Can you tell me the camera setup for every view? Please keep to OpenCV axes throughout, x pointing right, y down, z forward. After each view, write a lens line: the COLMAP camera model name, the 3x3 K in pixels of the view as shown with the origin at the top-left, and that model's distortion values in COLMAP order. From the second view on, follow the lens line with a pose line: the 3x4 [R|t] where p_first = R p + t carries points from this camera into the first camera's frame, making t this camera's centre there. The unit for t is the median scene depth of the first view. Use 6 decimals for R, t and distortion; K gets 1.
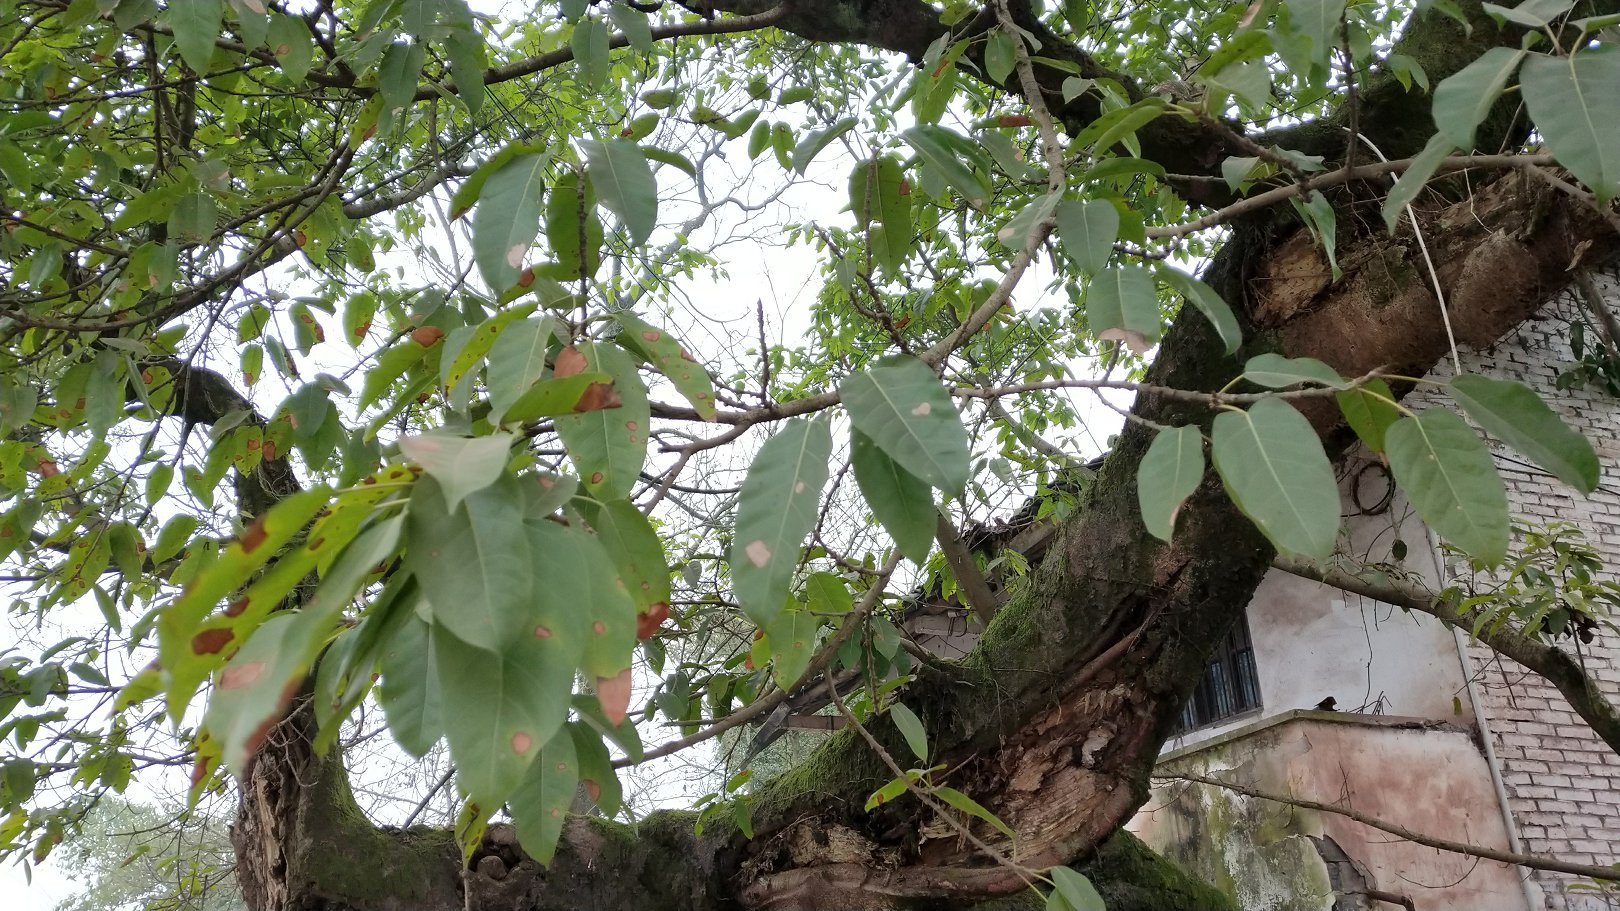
lens RADIAL K [[1188.6, 0, 806.5], [0, 1188.6, 458.0], [0, 0, 1]] dist [0.048201, -0.053337]
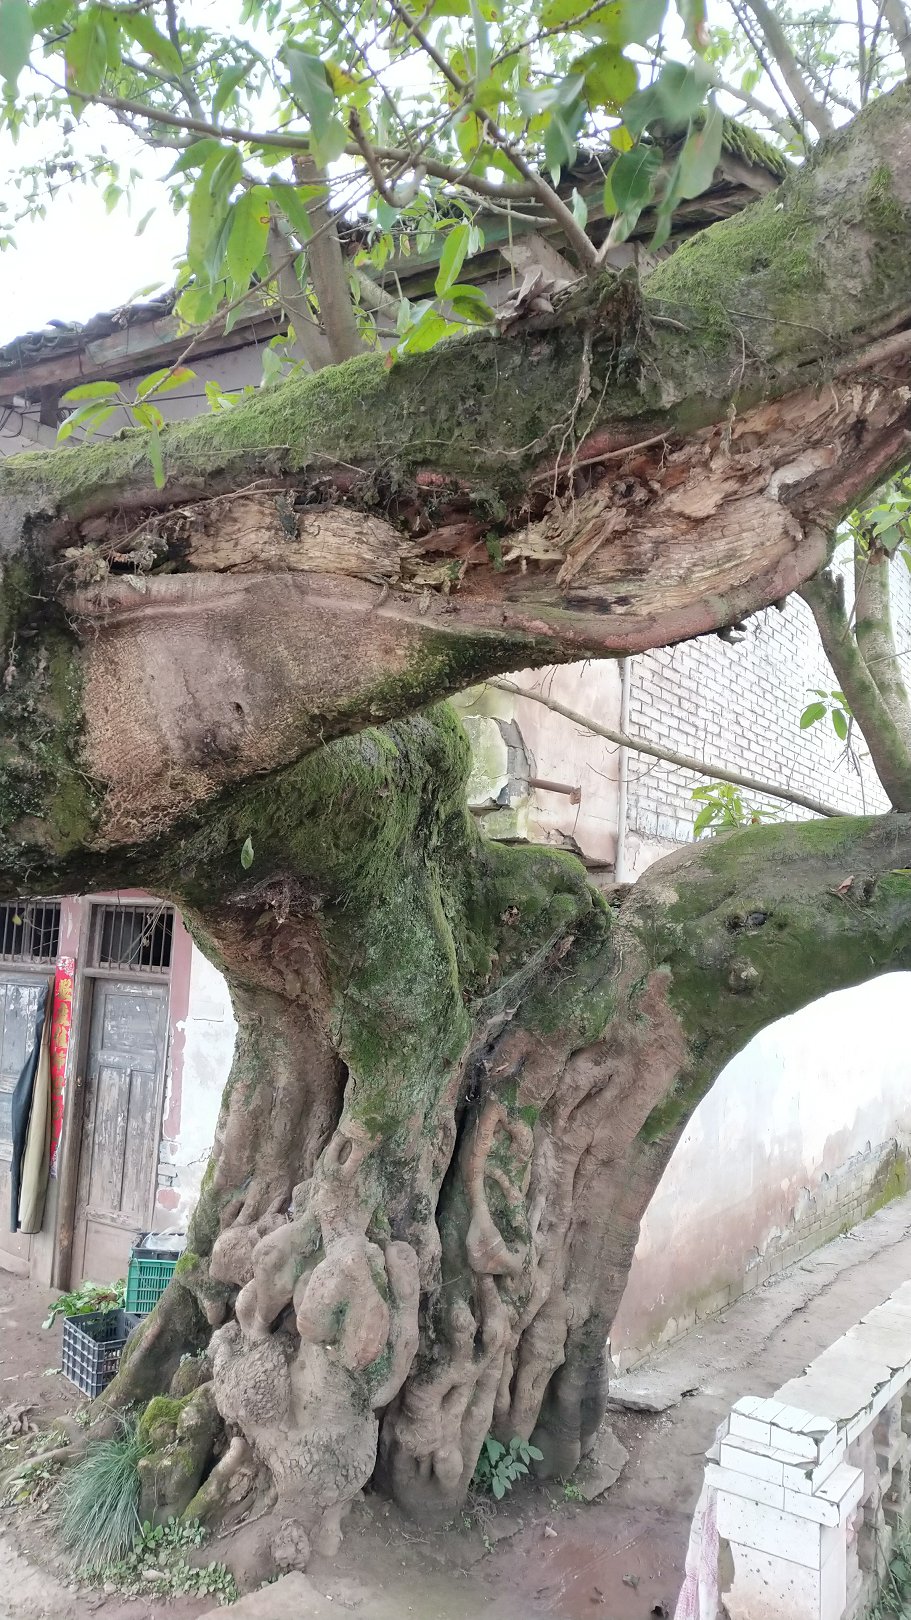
lens RADIAL K [[1188.6, 0, 461.0], [0, 1188.6, 813.9], [0, 0, 1]] dist [0.048201, -0.053337]
pose [[0.763882, 0.120447, 0.634016, -0.292127], [-0.326438, 0.919593, 0.218603, 0.302551], [-0.556707, -0.373954, 0.741779, 0.472830]]
